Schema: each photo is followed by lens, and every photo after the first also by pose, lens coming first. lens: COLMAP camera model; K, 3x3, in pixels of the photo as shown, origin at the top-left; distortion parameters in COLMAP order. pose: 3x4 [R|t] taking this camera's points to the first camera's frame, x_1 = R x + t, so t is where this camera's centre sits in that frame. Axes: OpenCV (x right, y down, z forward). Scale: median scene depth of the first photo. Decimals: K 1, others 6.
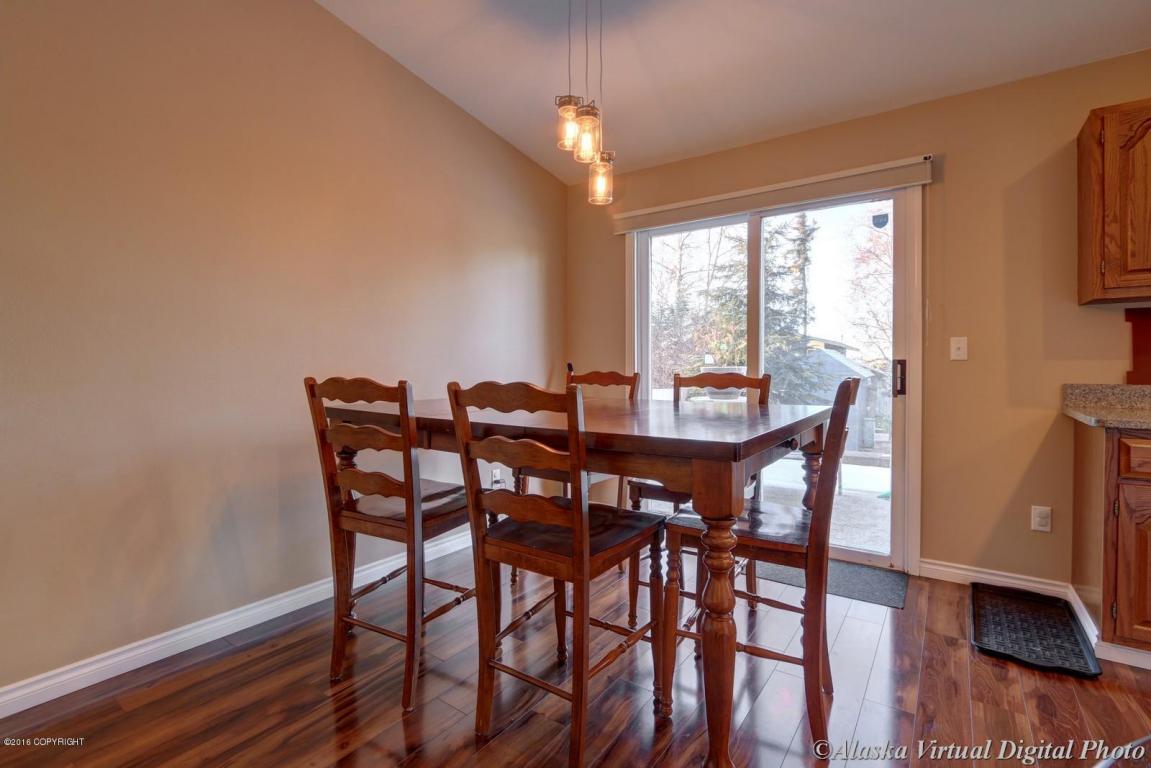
lens RADIAL K [[517.5, 0, 591.1], [0, 517.5, 372.1], [0, 0, 1]] dist [-0.000473, -0.000024]
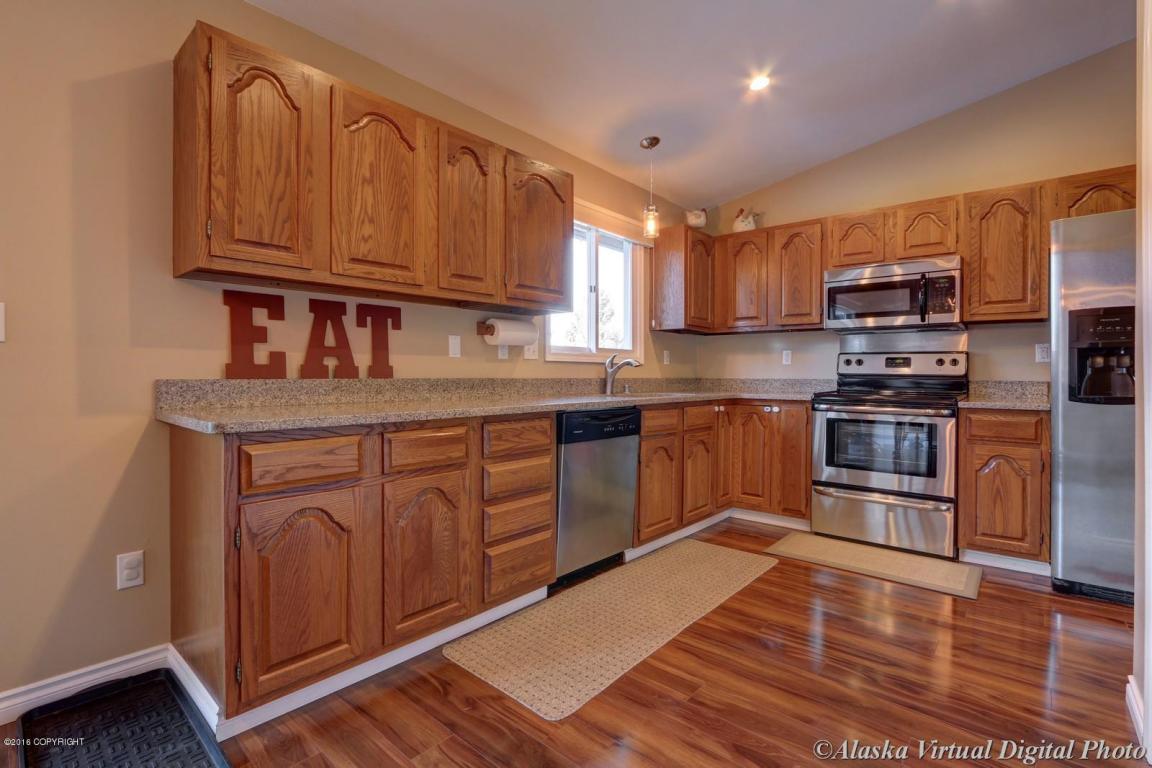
lens RADIAL K [[515.0, 0, 581.9], [0, 515.0, 375.5], [0, 0, 1]] dist [-0.021683, 0.000230]
pose [[0.087889, -0.002859, 0.996126, 0.275572], [0.006912, 0.999974, 0.002260, 0.022406], [-0.996106, 0.006687, 0.087906, 0.374940]]
